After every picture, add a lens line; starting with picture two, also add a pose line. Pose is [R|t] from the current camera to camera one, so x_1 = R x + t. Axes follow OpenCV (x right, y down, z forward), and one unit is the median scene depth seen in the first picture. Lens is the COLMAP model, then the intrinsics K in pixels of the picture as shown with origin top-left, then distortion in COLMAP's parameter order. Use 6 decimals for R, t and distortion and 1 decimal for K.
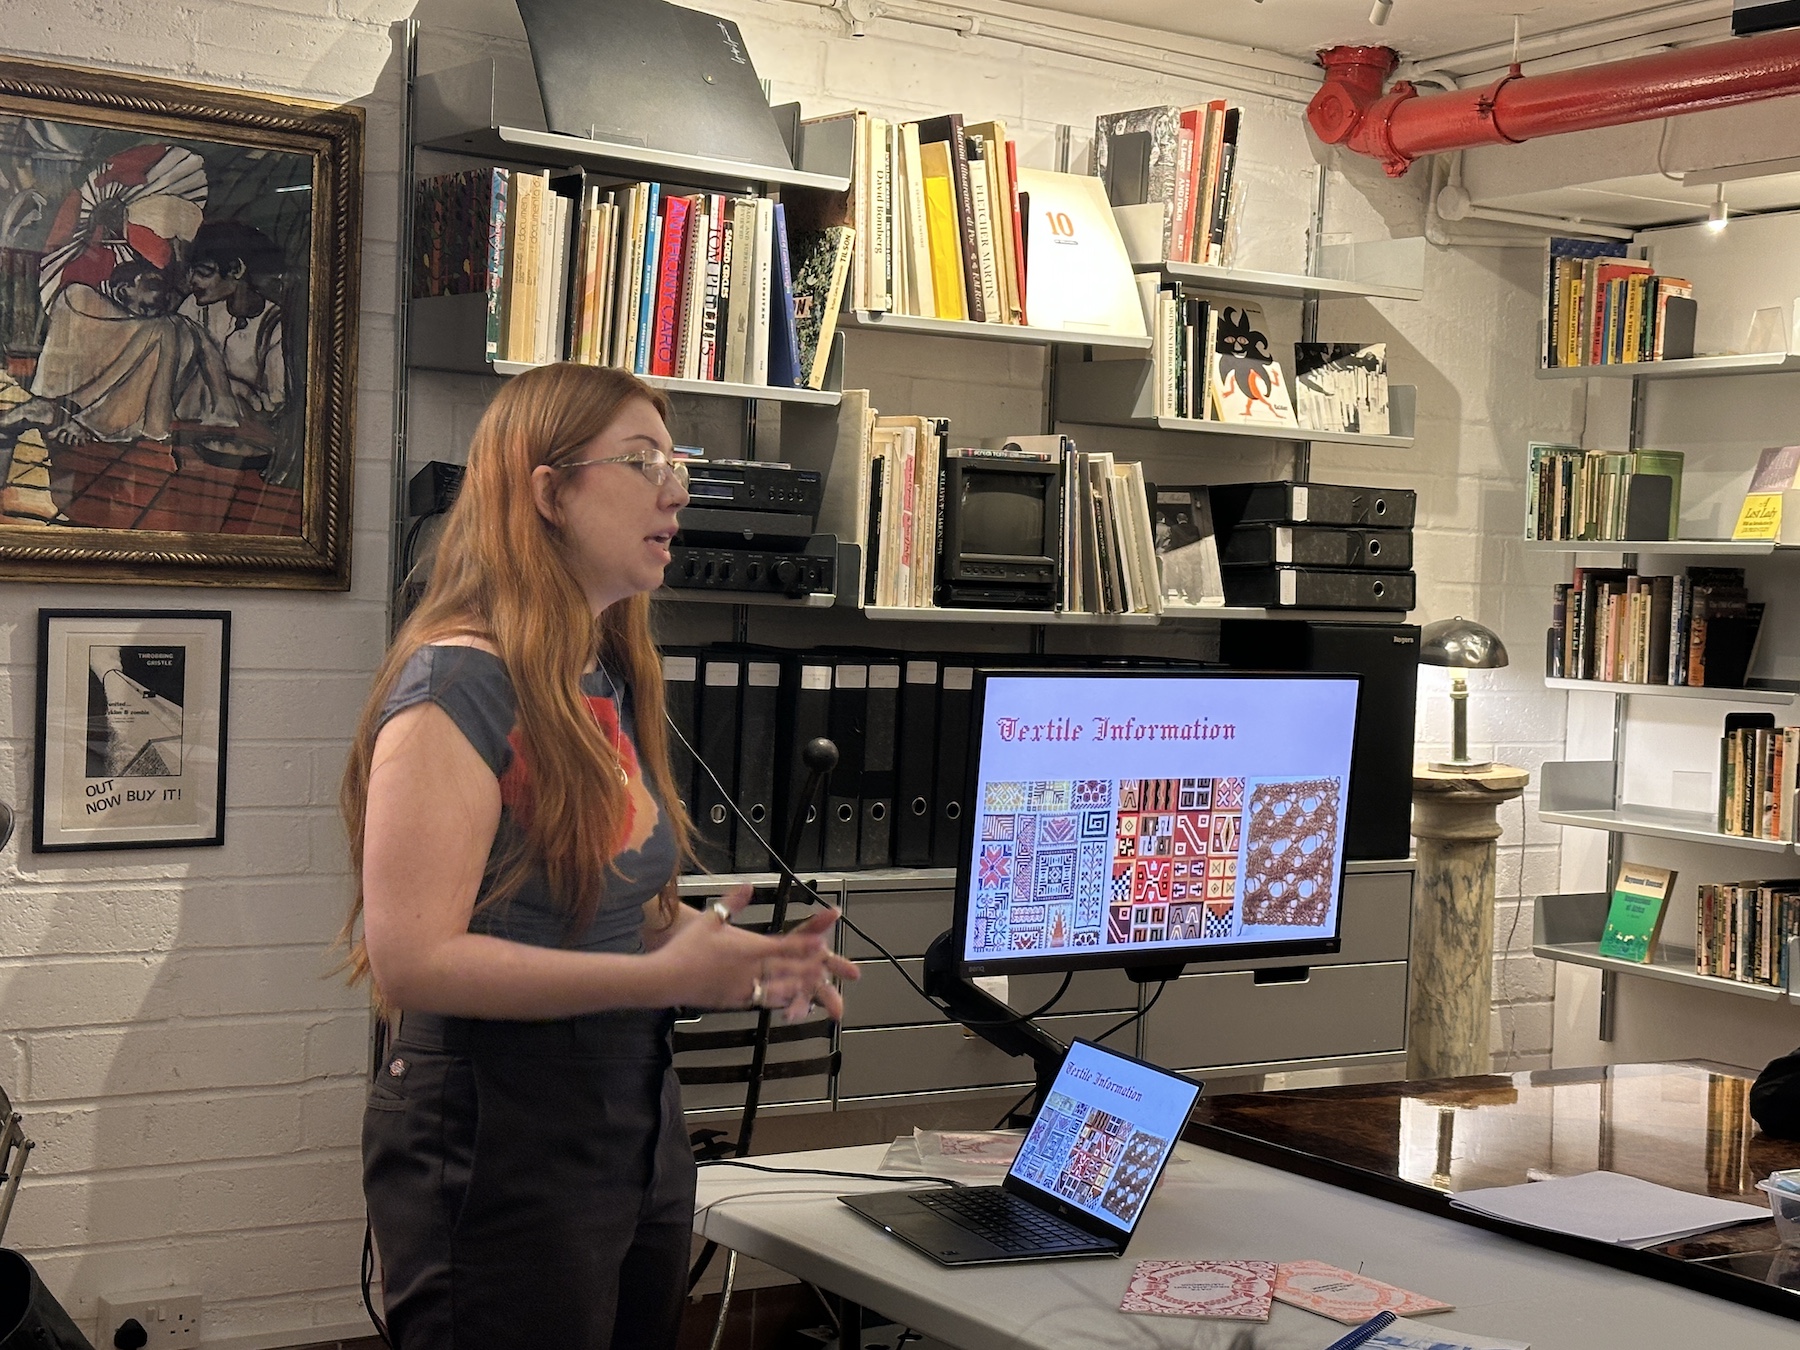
lens RADIAL K [[2839.3, 0, 900.8], [0, 2839.3, 713.3], [0, 0, 1]] dist [0.122028, 0.078510]
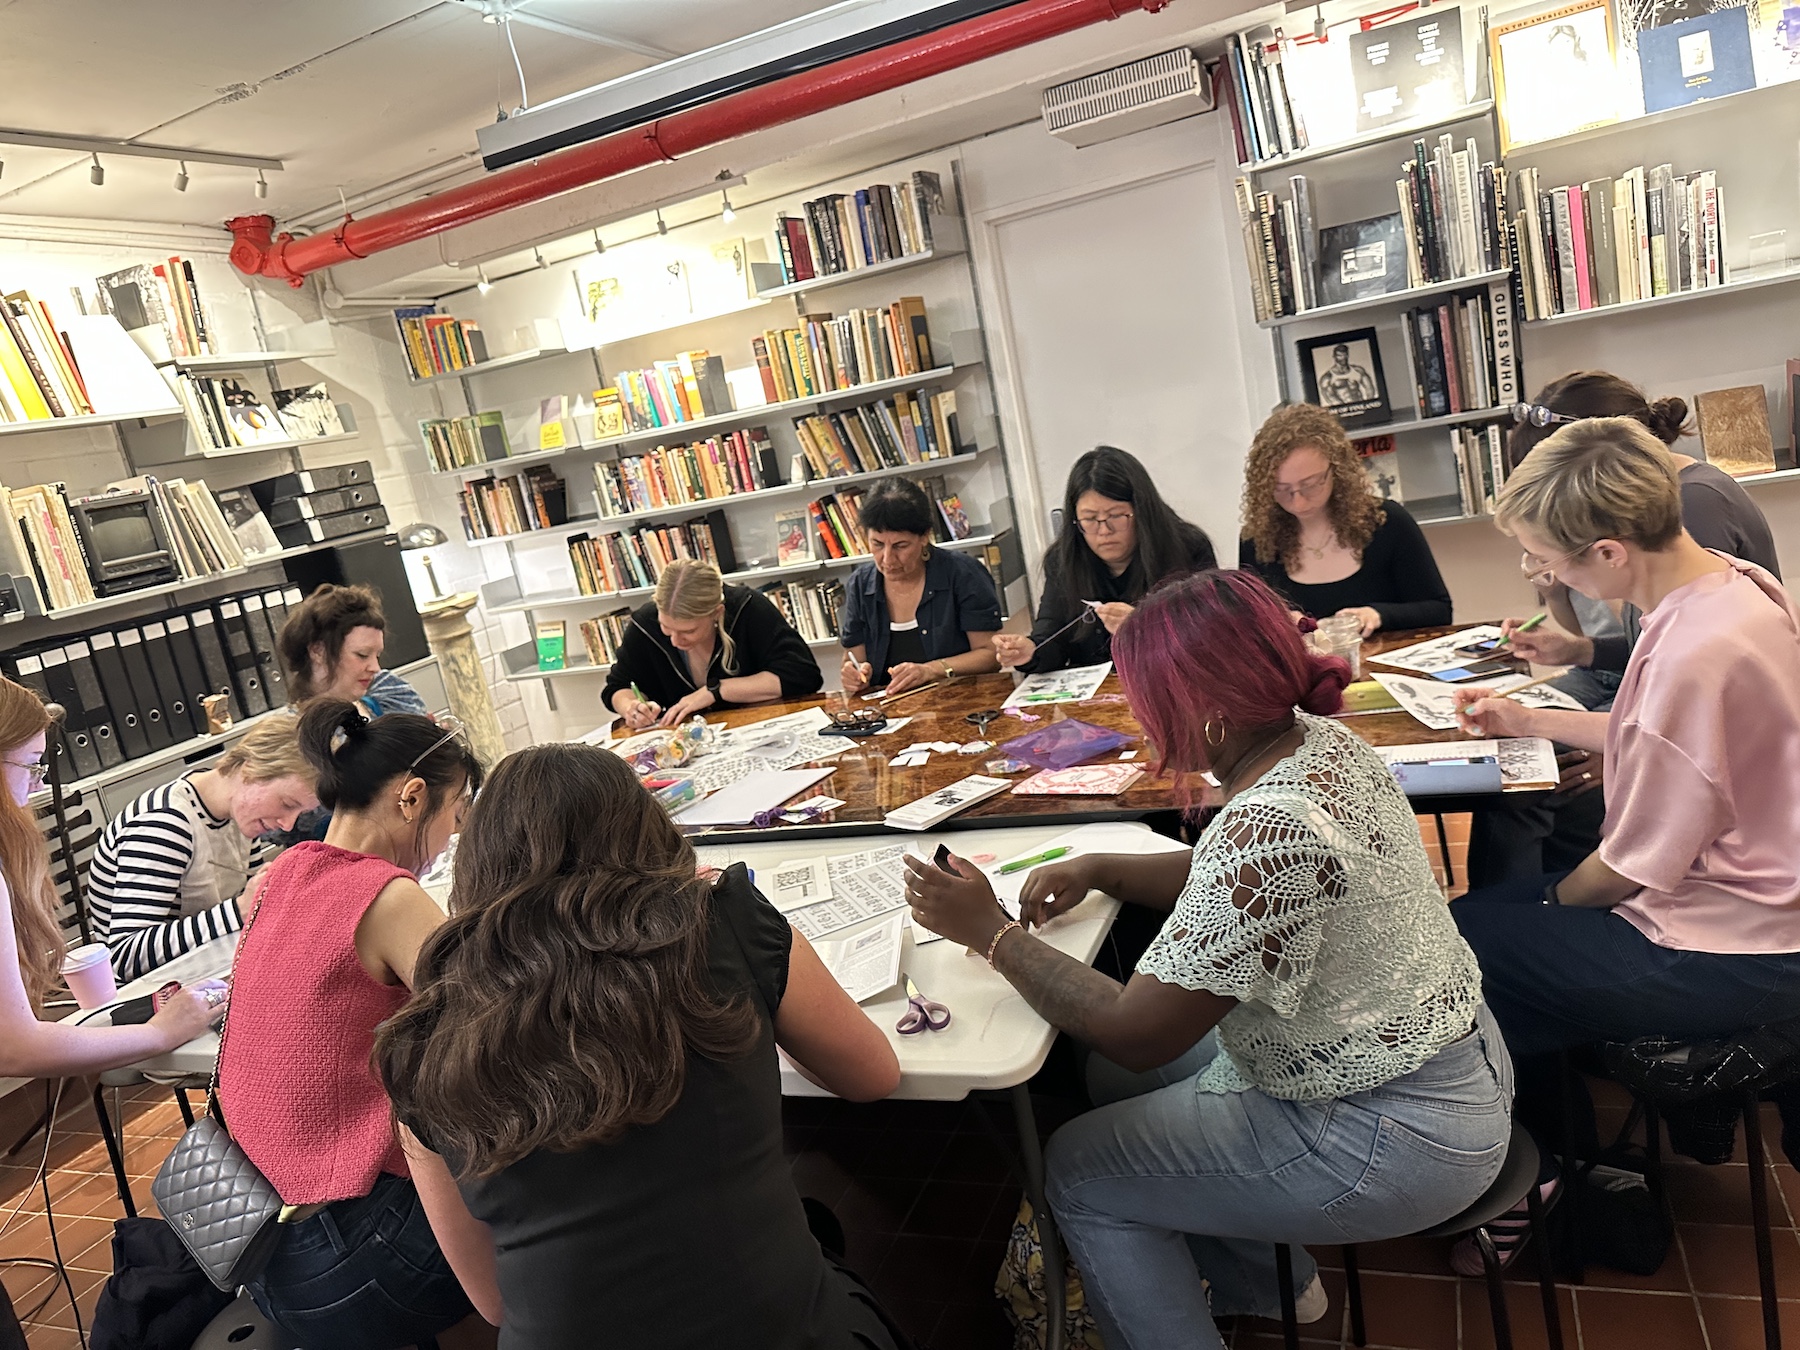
lens RADIAL K [[1278.2, 0, 876.8], [0, 1278.2, 681.0], [0, 0, 1]] dist [0.061540, -0.077895]
pose [[0.814563, -0.312501, 0.488703, -0.000495], [0.252202, 0.949478, 0.186777, -0.017985], [-0.522381, -0.028890, 0.852223, 0.140691]]
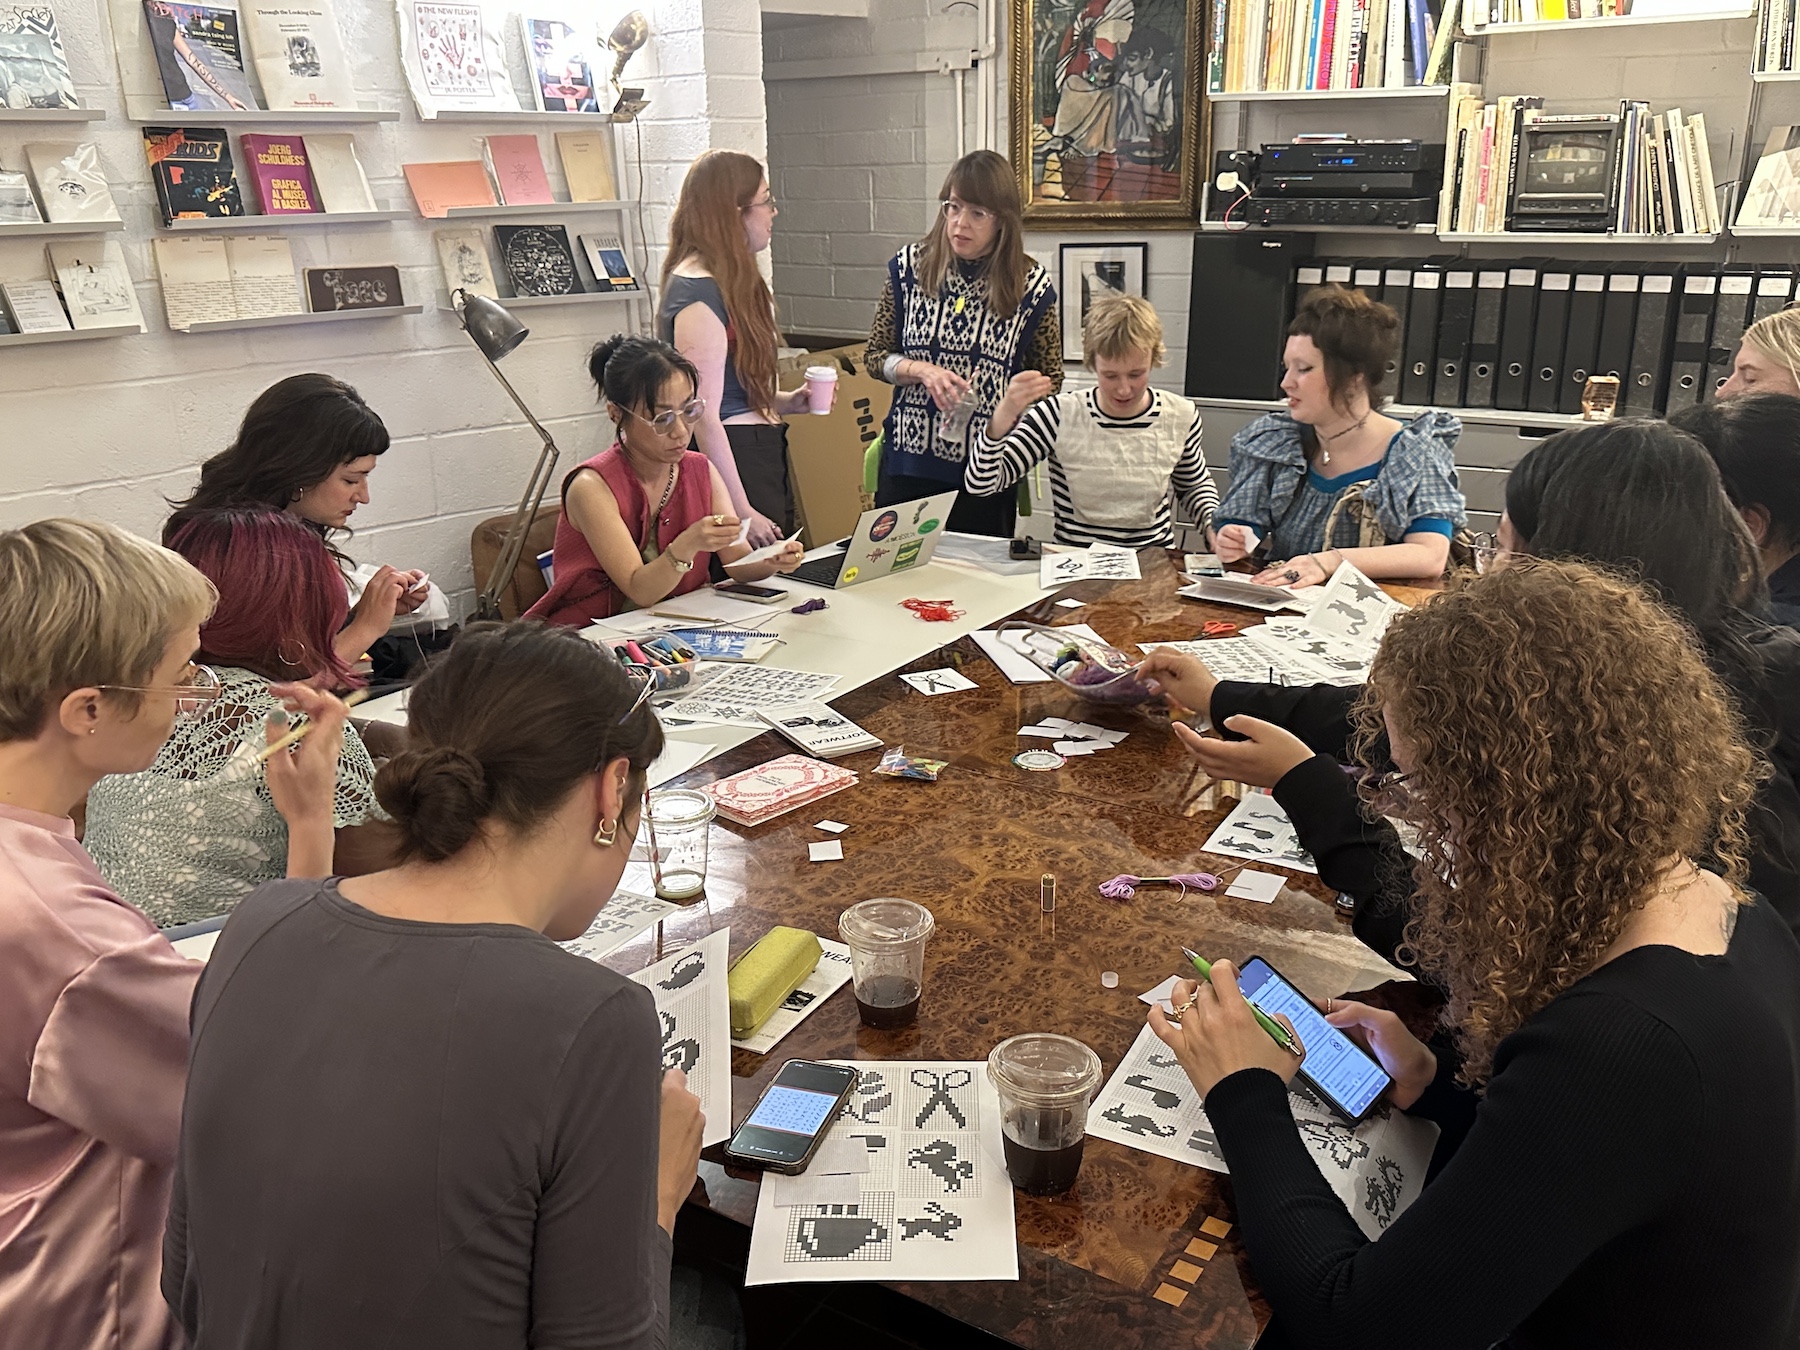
lens RADIAL K [[1540.8, 0, 904.2], [0, 1540.8, 742.4], [0, 0, 1]] dist [0.002189, -0.075554]
pose [[0.416934, 0.273502, -0.866812, 0.598008], [-0.000430, 0.953714, 0.300715, -0.022177], [0.908937, -0.125005, 0.397753, 0.334668]]
